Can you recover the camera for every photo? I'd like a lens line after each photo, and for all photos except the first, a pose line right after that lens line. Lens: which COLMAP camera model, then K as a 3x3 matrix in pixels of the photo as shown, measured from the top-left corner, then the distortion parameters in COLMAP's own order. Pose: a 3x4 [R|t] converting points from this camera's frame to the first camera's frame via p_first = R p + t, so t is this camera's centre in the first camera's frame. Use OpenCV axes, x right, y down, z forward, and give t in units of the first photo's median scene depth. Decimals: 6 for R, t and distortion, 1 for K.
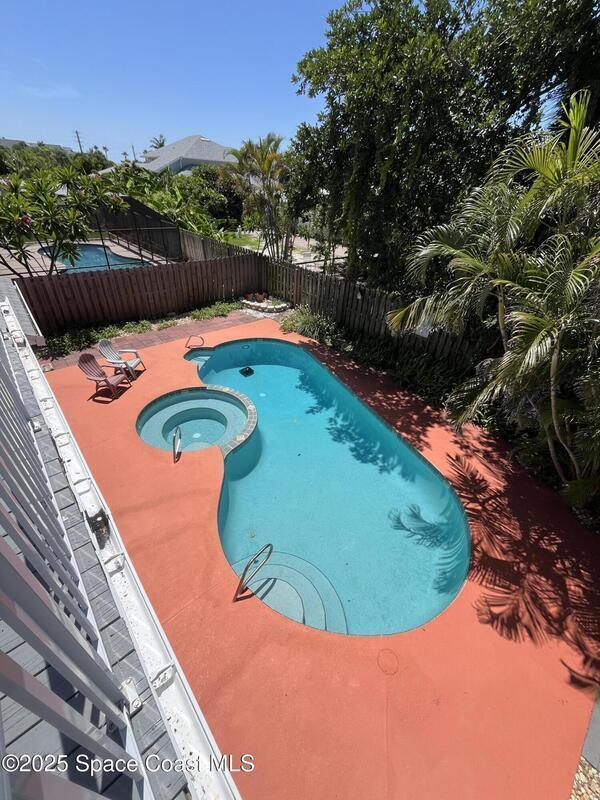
lens RADIAL K [[321.4, 0, 301.3], [0, 321.4, 397.9], [0, 0, 1]] dist [0.000438, 0.000094]
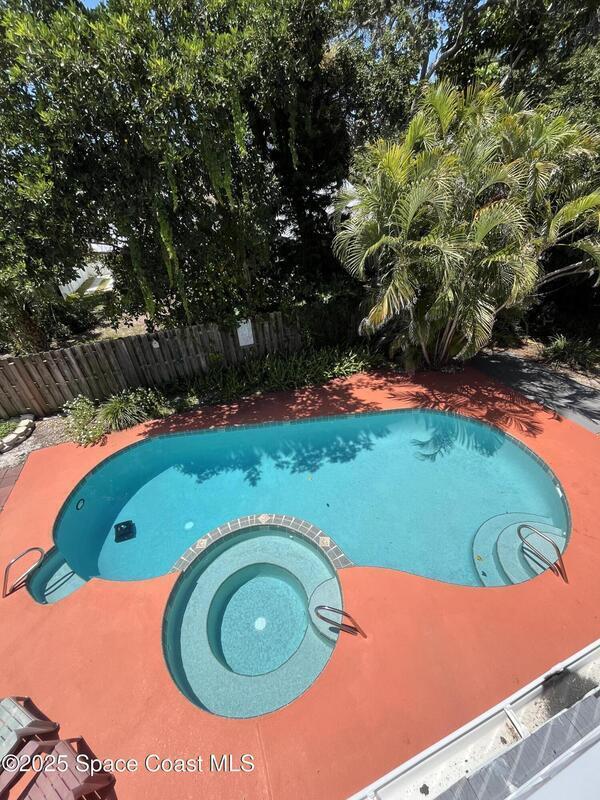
lens RADIAL K [[321.4, 0, 301.3], [0, 321.4, 397.9], [0, 0, 1]] dist [0.000438, 0.000094]
pose [[0.365152, -0.577141, 0.730460, -0.525162], [0.595972, 0.747703, 0.292843, -0.353282], [-0.715179, 0.328402, 0.616985, 0.428129]]
